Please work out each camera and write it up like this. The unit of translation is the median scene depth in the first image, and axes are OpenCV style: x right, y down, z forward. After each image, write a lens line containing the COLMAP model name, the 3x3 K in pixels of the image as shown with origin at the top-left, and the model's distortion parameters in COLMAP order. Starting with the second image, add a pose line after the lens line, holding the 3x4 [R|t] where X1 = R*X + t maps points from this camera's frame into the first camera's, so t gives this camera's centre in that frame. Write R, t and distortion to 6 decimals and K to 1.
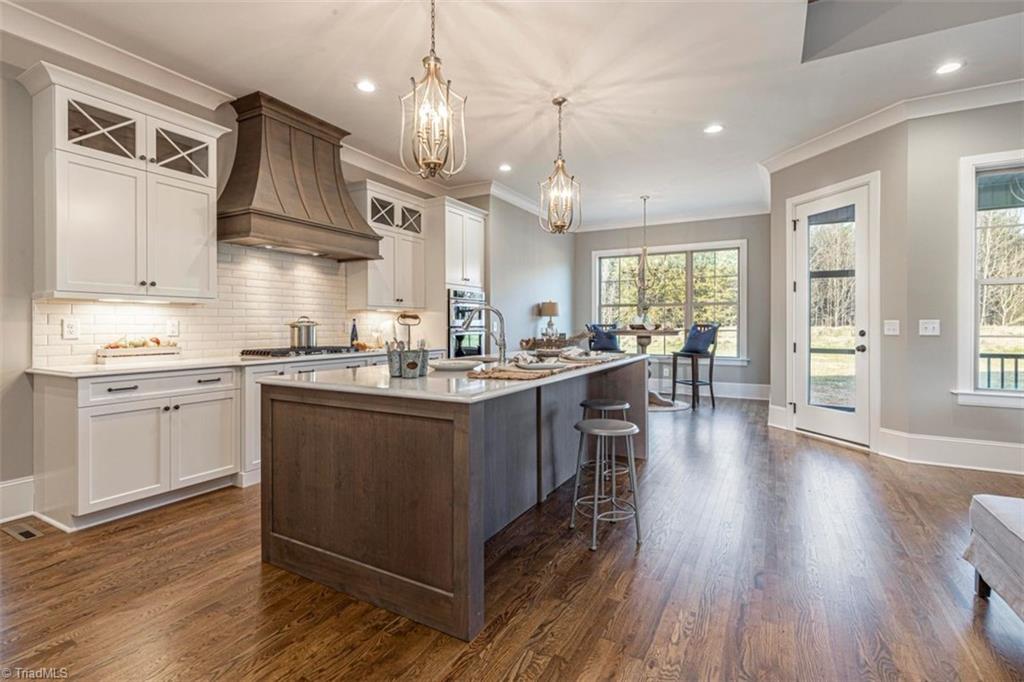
lens RADIAL K [[474.8, 0, 515.7], [0, 474.8, 330.5], [0, 0, 1]] dist [0.004357, -0.000066]
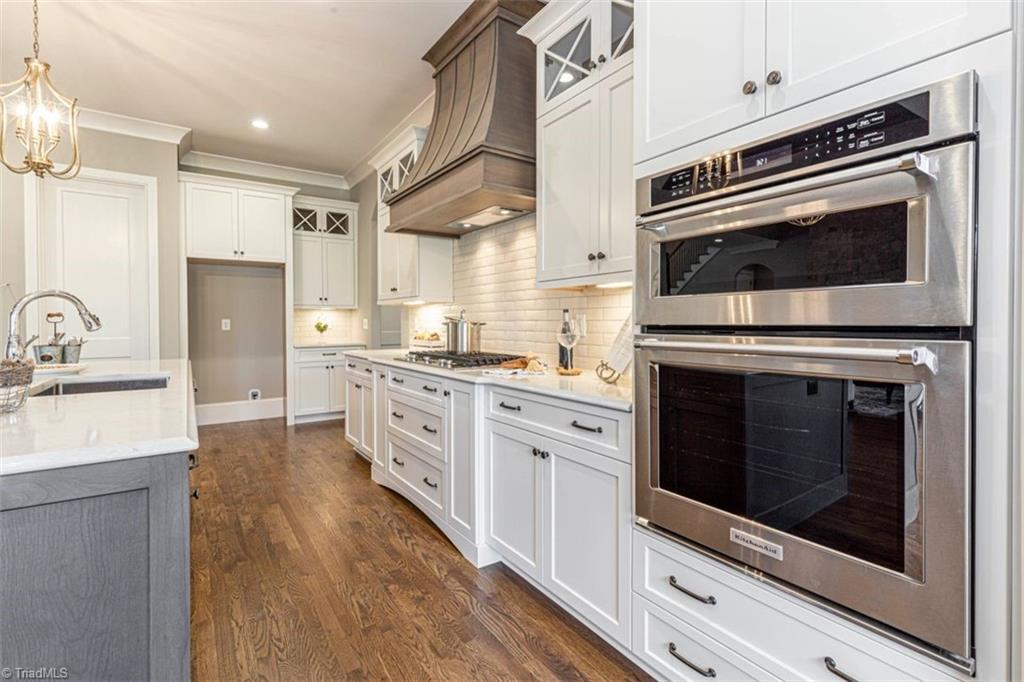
lens RADIAL K [[474.8, 0, 513.2], [0, 474.8, 324.9], [0, 0, 1]] dist [0.004357, -0.000066]
pose [[-0.451974, 0.009730, -0.891978, 0.162730], [-0.003651, 0.999912, 0.012758, -0.015850], [0.892024, 0.009023, -0.451899, 1.378360]]
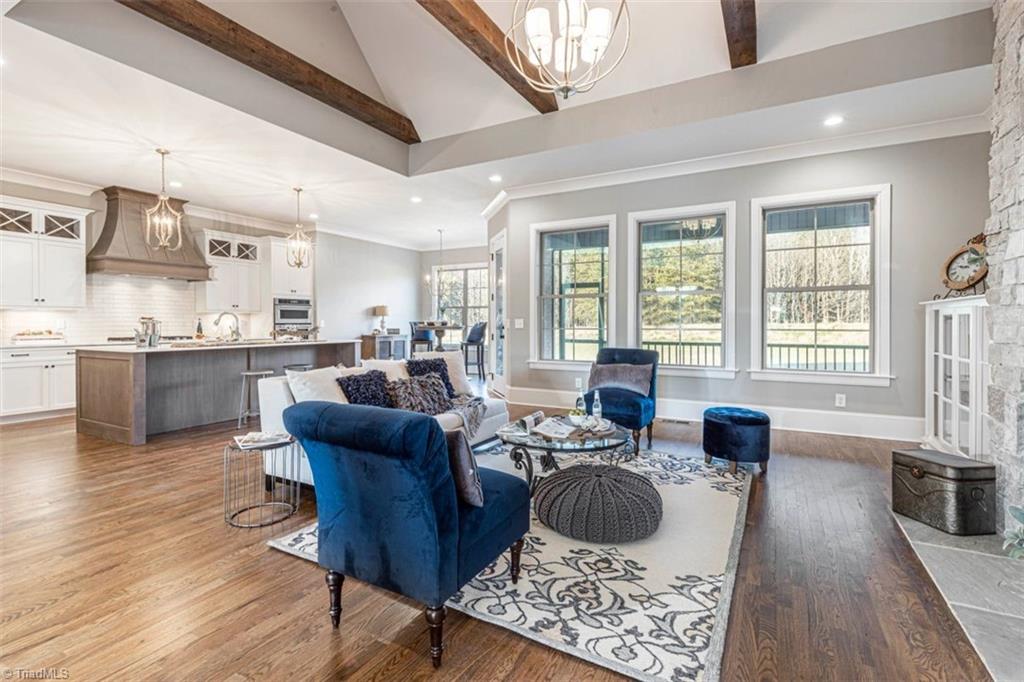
lens RADIAL K [[474.8, 0, 514.9], [0, 474.8, 328.4], [0, 0, 1]] dist [0.004357, -0.000066]
pose [[0.999998, -0.001346, 0.001164, 0.793696], [0.001344, 0.999998, 0.001360, 0.008088], [-0.001166, -0.001358, 0.999998, -0.632573]]
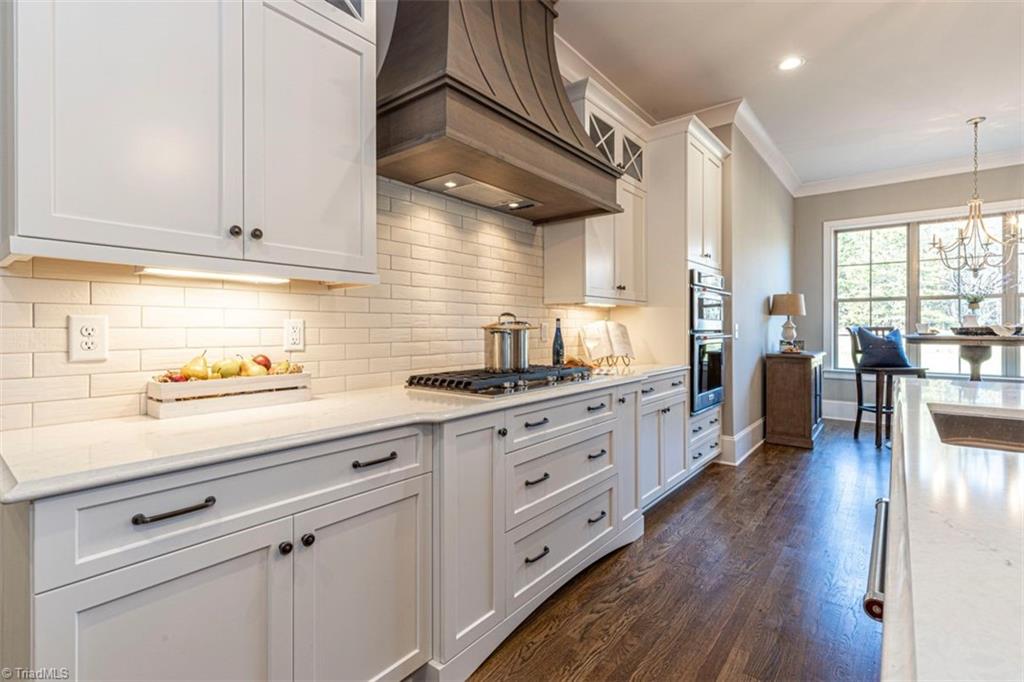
lens RADIAL K [[474.8, 0, 506.2], [0, 474.8, 332.9], [0, 0, 1]] dist [0.004357, -0.000066]
pose [[0.982744, -0.000206, -0.184969, -0.343584], [-0.000280, 0.999997, -0.002597, -0.005120], [0.184969, 0.002604, 0.982741, 0.462150]]
